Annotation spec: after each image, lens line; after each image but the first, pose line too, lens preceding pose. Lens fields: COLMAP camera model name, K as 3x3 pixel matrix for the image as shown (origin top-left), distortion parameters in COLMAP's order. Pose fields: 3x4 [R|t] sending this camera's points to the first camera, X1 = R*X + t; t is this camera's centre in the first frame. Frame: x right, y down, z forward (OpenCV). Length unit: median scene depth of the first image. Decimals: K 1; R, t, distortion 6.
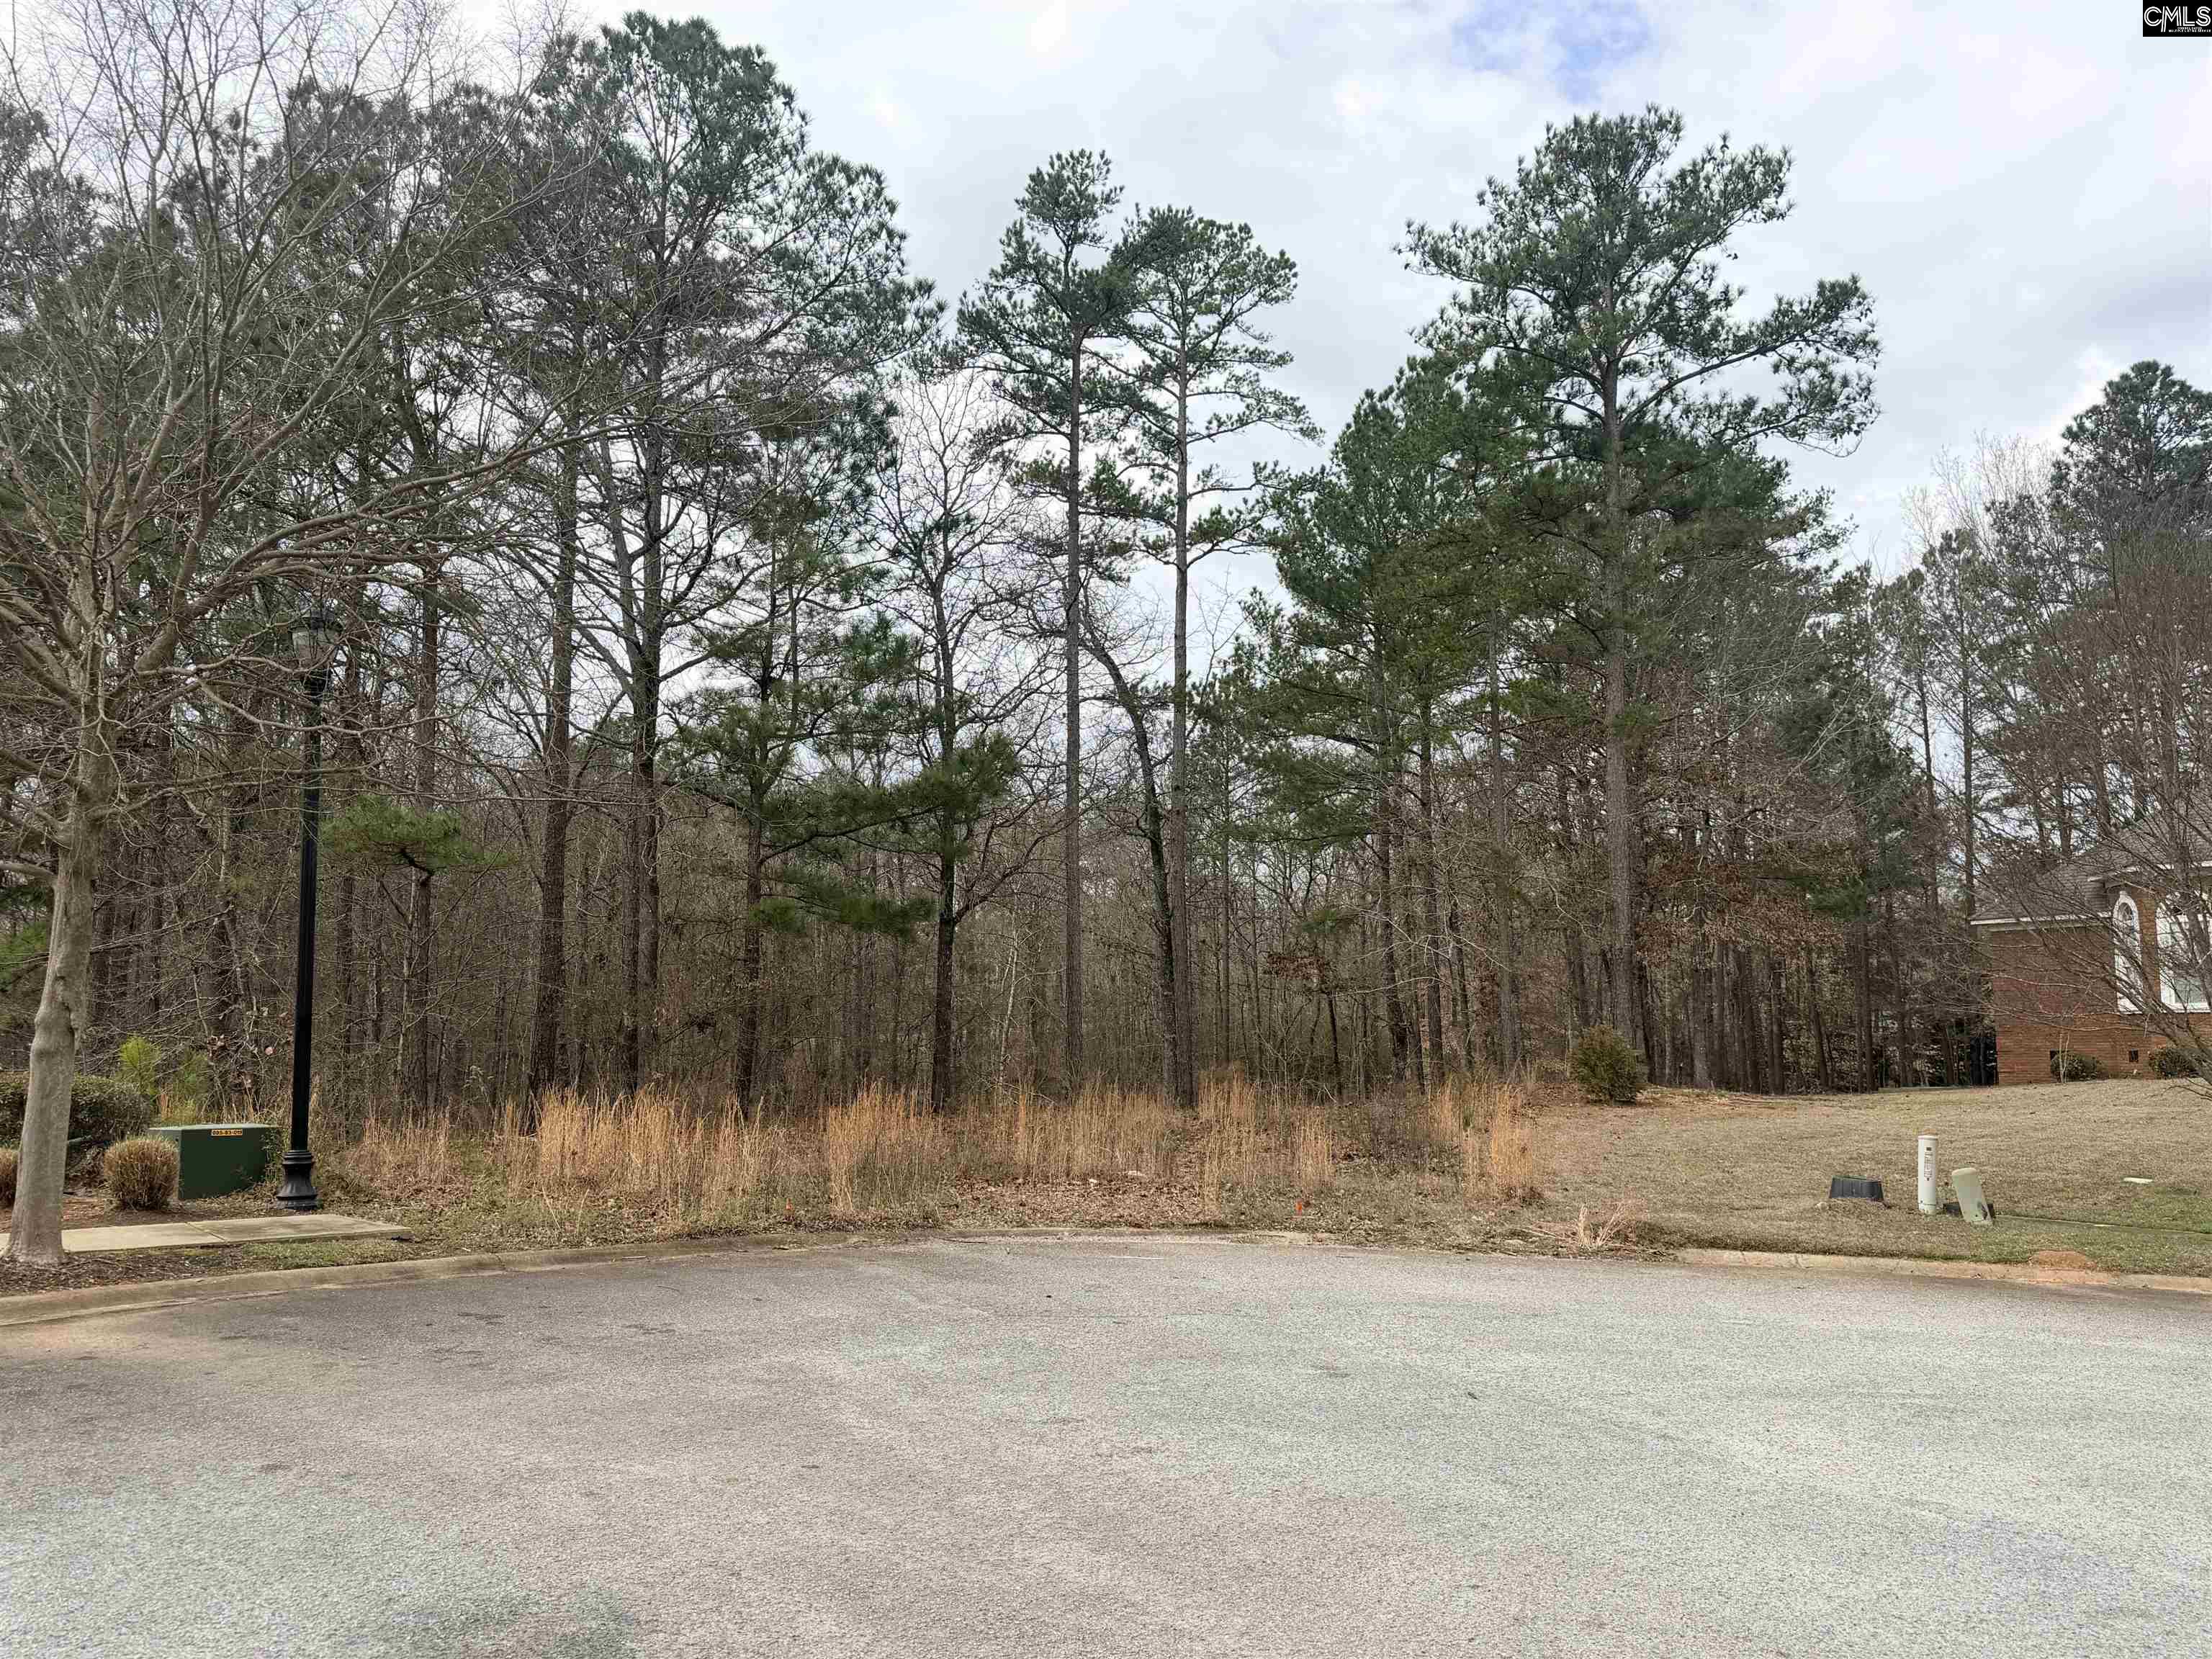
lens RADIAL K [[1723.1, 0, 1106.0], [0, 1723.1, 829.5], [0, 0, 1]] dist [0.129804, -0.212710]
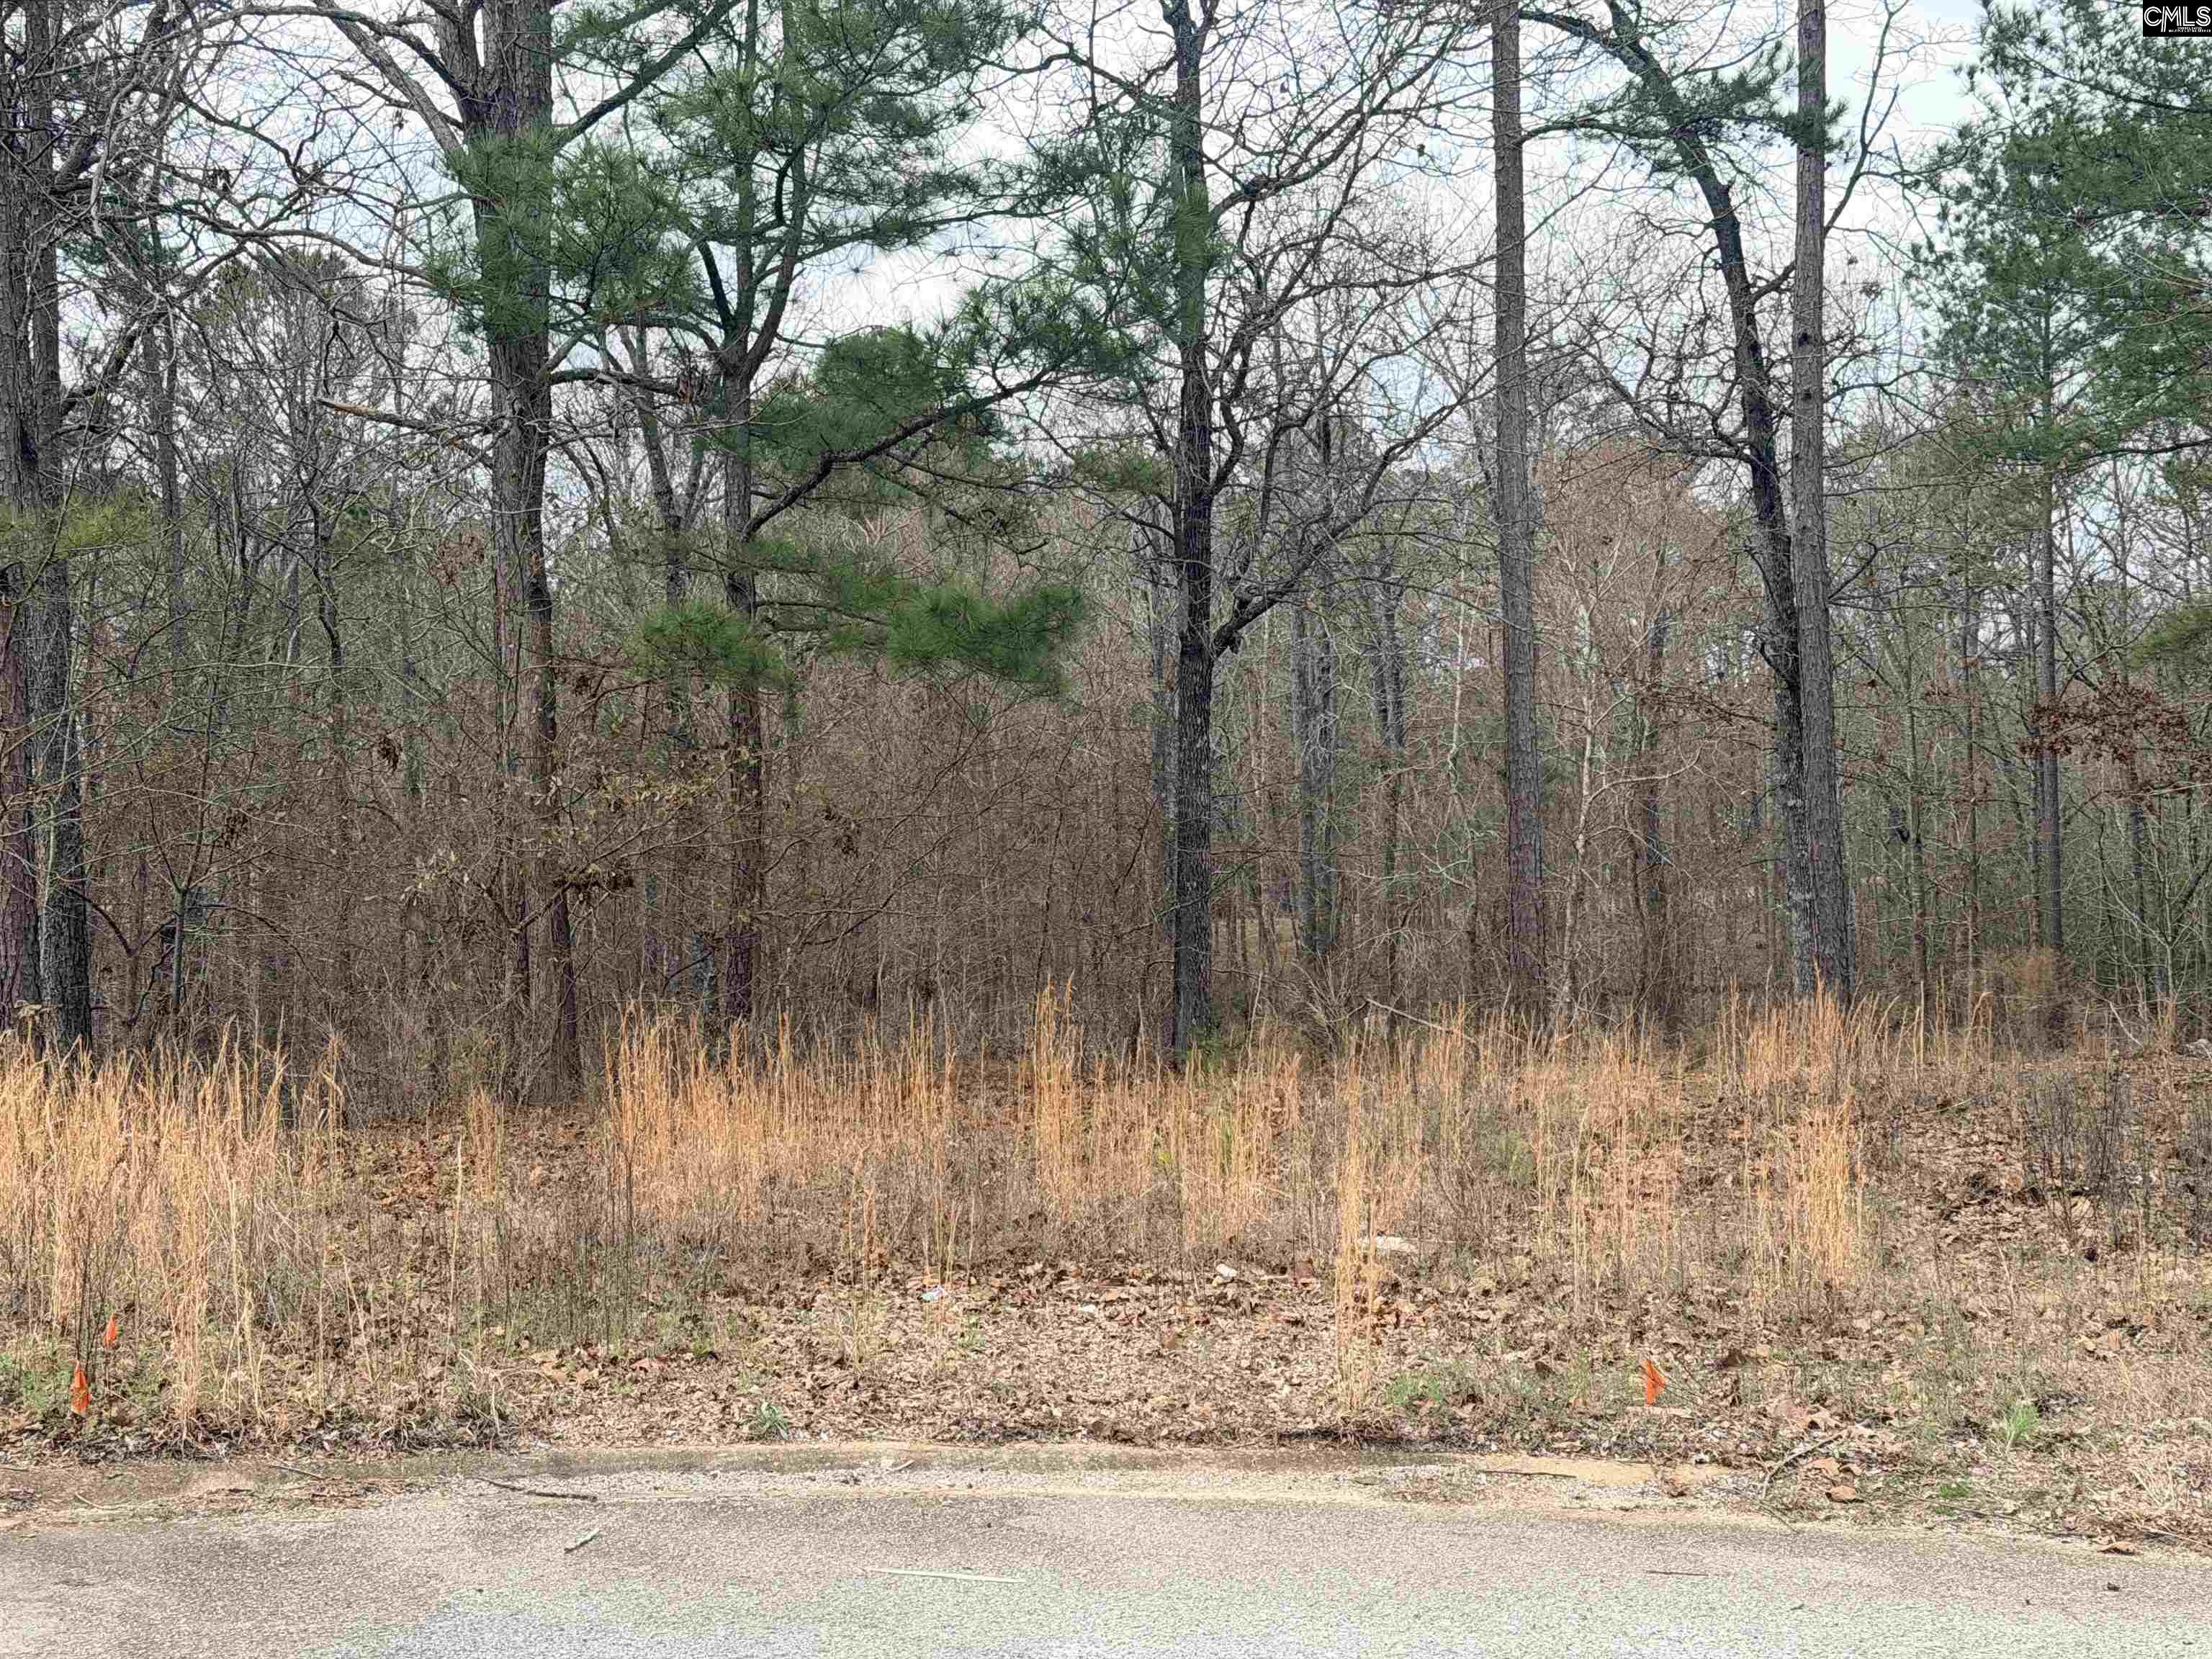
lens RADIAL K [[3082.1, 0, 1106.0], [0, 3082.1, 829.5], [0, 0, 1]] dist [0.151989, 0.021321]
pose [[0.966973, -0.028195, -0.253314, 0.071215], [0.052017, 0.994775, 0.087840, 0.023324], [0.249514, -0.098116, 0.963388, 0.175562]]
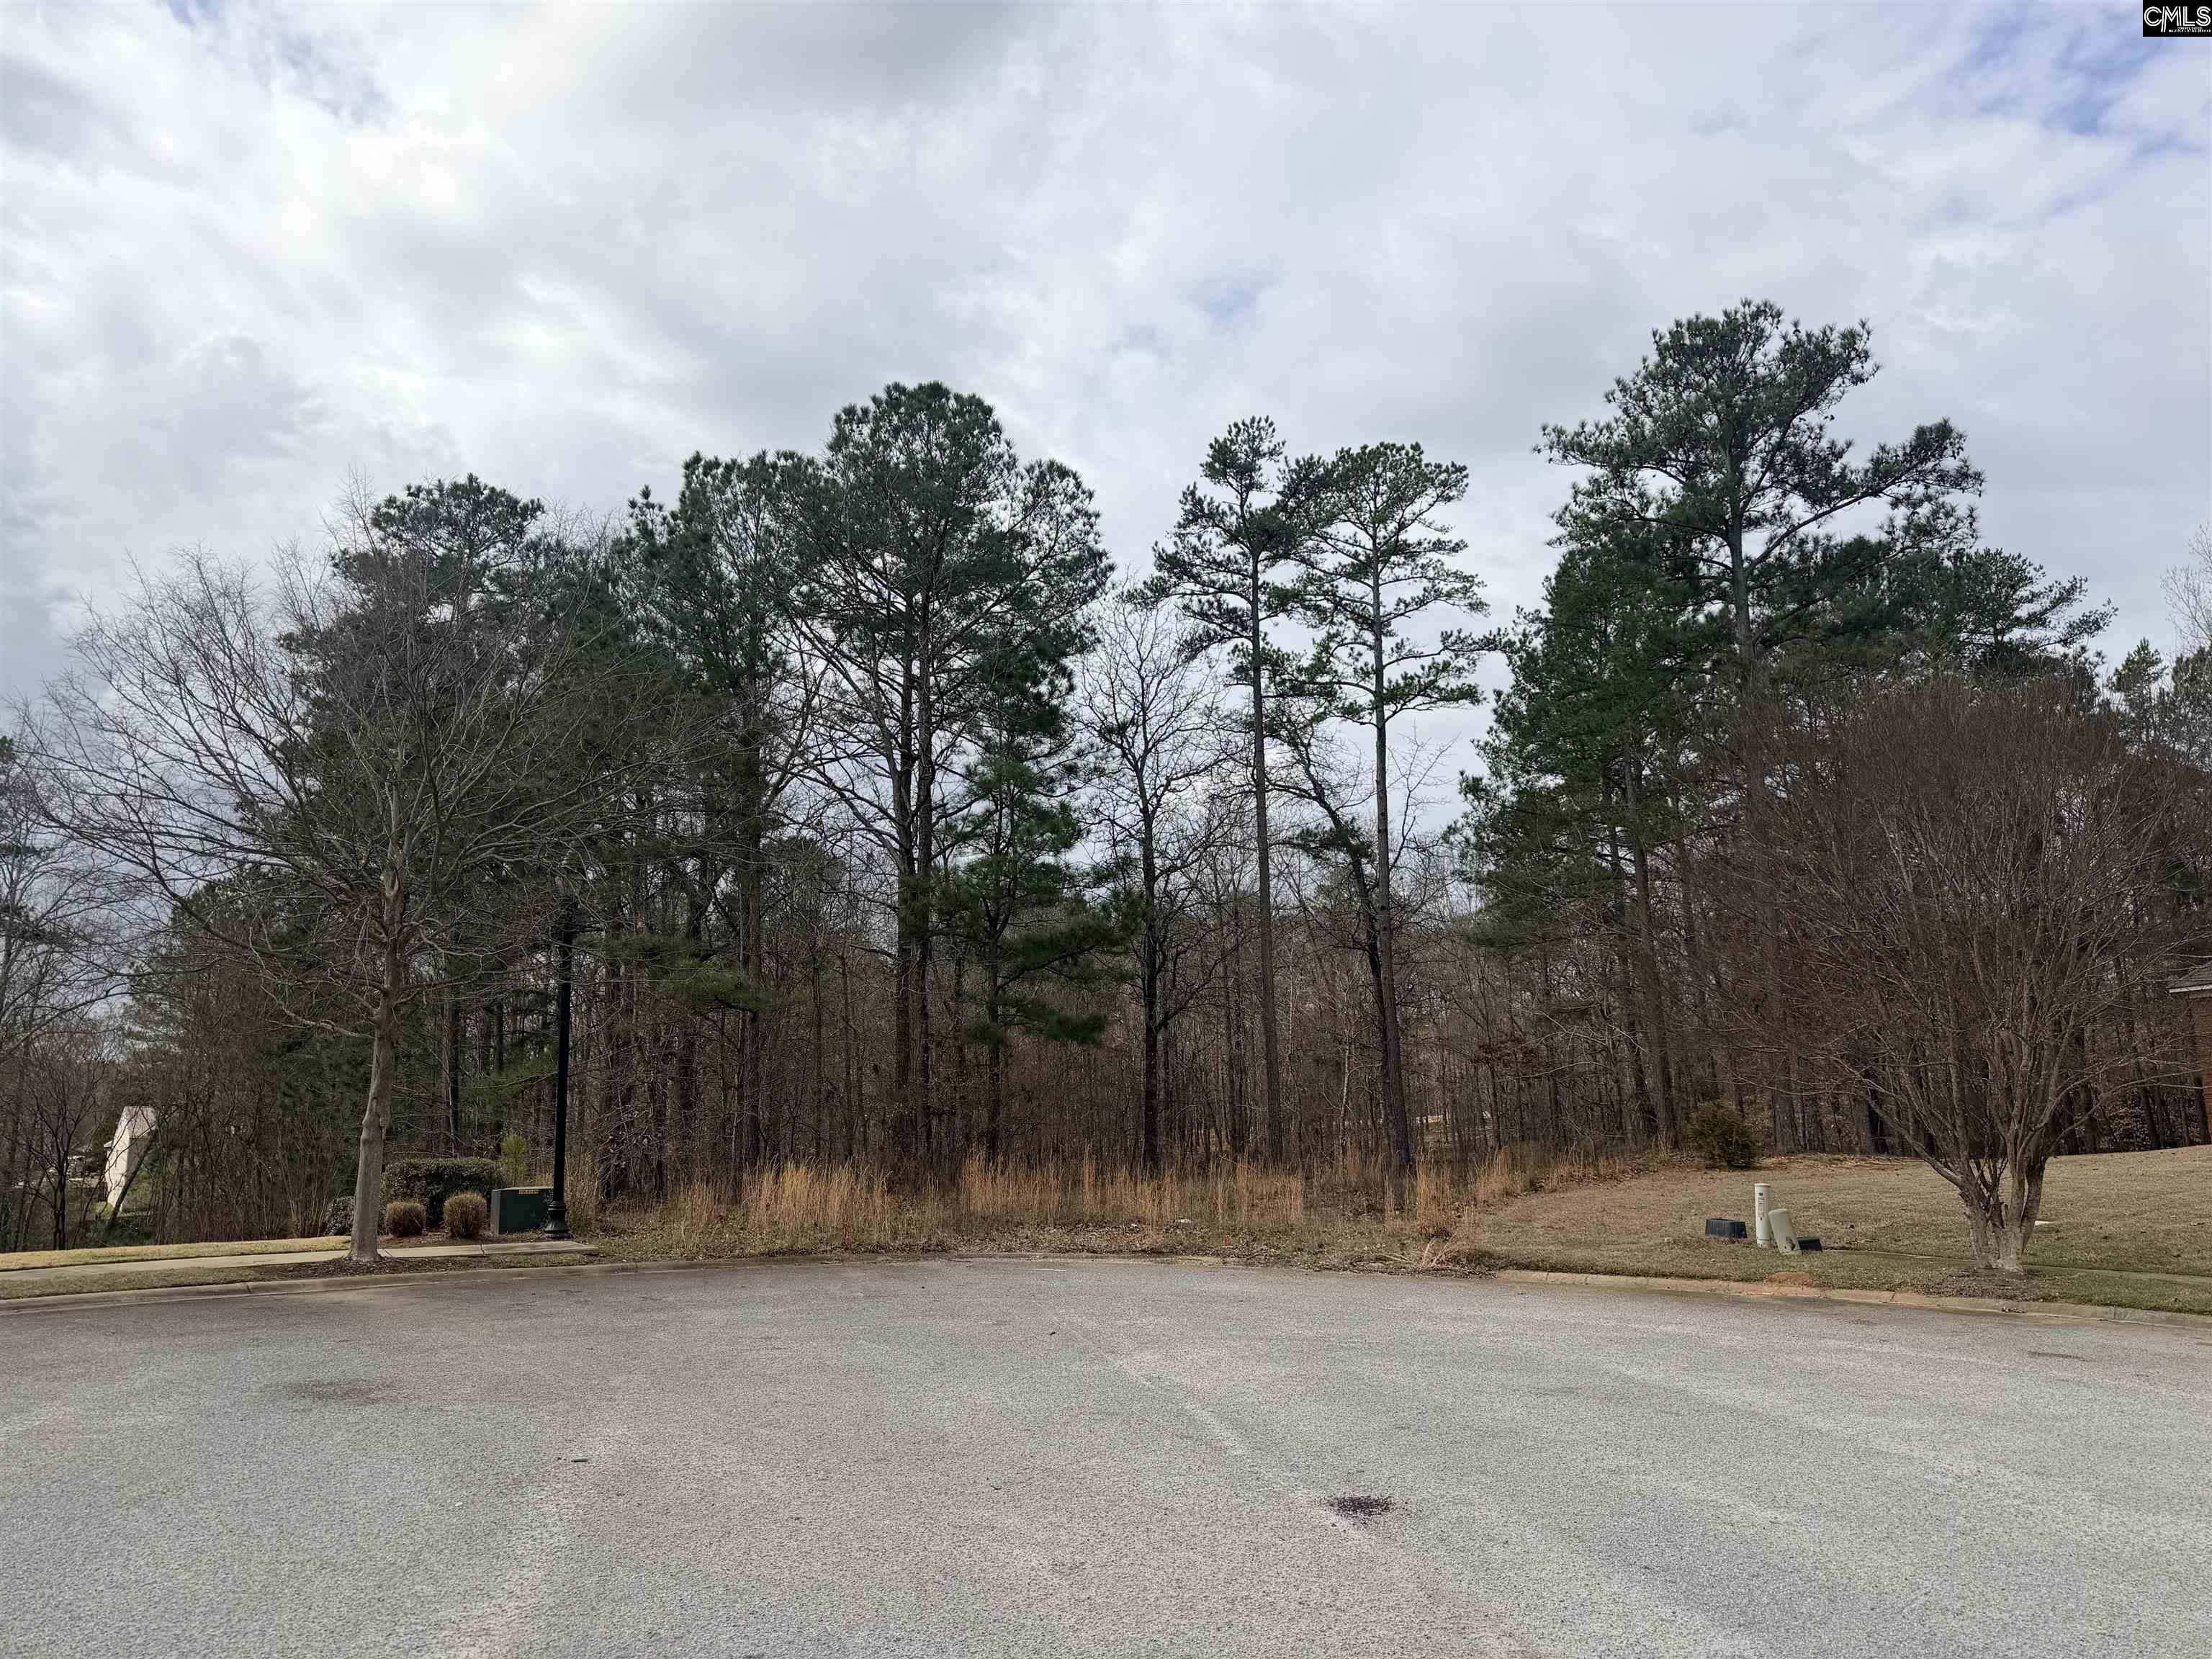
lens RADIAL K [[1535.4, 0, 1112.8], [0, 1535.4, 824.2], [0, 0, 1]] dist [0.117416, -0.168125]
pose [[0.959173, -0.075100, -0.272666, 0.166331], [0.055437, 0.995322, -0.079127, -0.007372], [0.277333, 0.060781, 0.958849, -0.093937]]
